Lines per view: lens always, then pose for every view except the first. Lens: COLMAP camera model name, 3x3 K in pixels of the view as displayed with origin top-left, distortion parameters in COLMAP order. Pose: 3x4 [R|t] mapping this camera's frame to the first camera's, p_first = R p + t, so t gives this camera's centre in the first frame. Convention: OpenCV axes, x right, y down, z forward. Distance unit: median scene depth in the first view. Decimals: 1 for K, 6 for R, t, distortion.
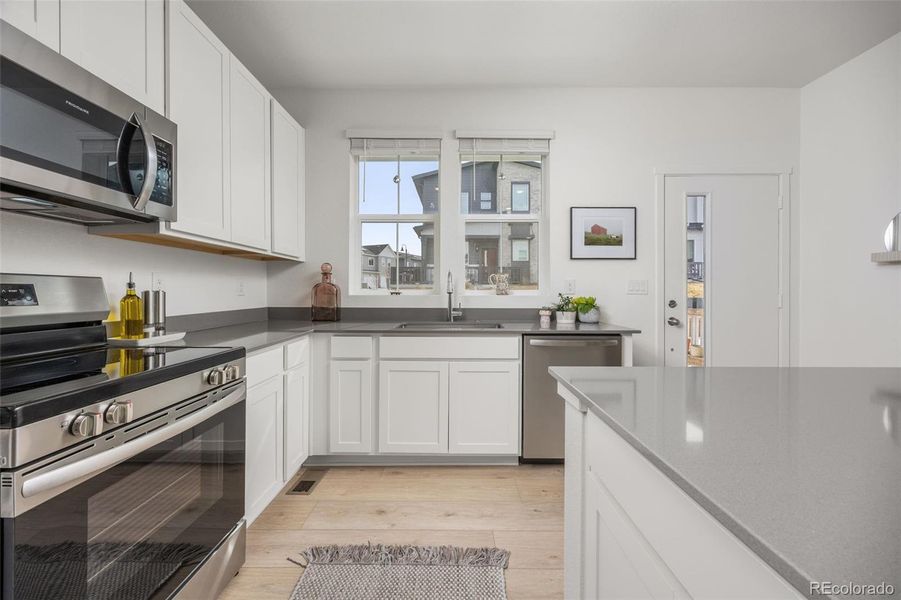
lens RADIAL K [[347.4, 0, 451.7], [0, 347.4, 290.9], [0, 0, 1]] dist [-0.002067, -0.000196]
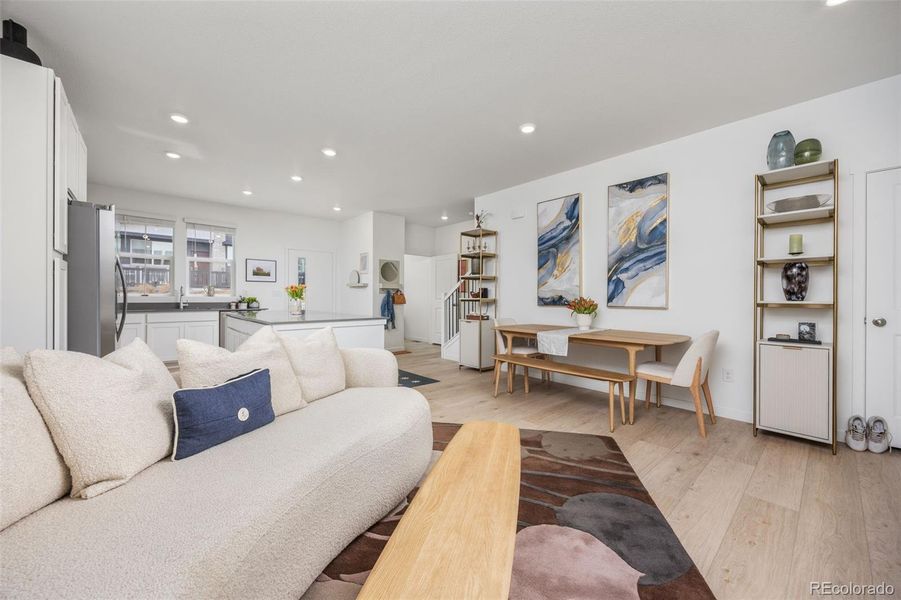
lens RADIAL K [[344.7, 0, 450.5], [0, 344.7, 300.0], [0, 0, 1]] dist [-0.001300, -0.000076]
pose [[0.738390, -0.001995, 0.674371, -0.218994], [-0.005640, 0.999942, 0.009134, 0.007476], [-0.674350, -0.010548, 0.738336, -1.731773]]
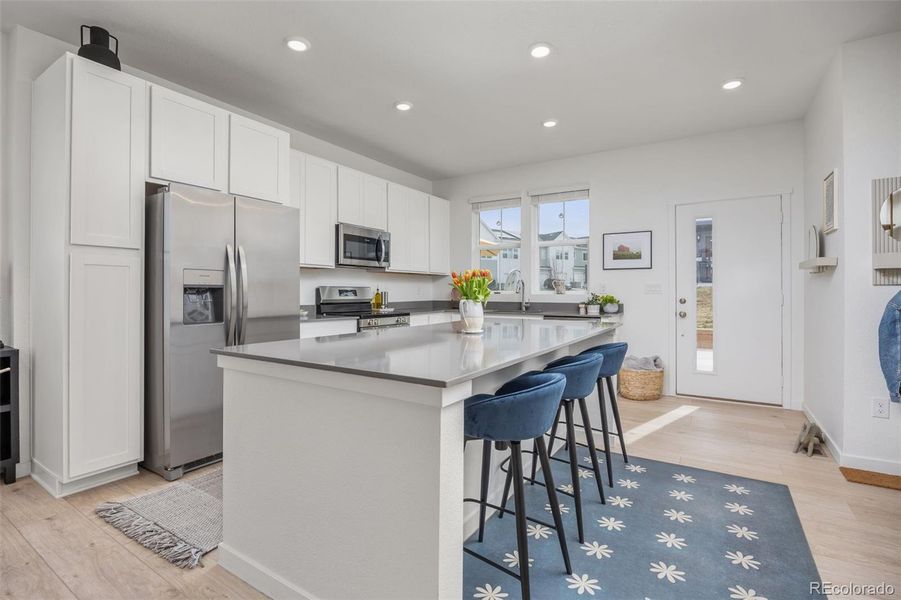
lens RADIAL K [[428.0, 0, 446.8], [0, 428.0, 290.3], [0, 0, 1]] dist [-0.000736, 0.000034]
pose [[0.844819, -0.002777, -0.535046, 0.785400], [0.001628, 0.999995, -0.002620, -0.001396], [0.535050, 0.001342, 0.844819, -0.914390]]
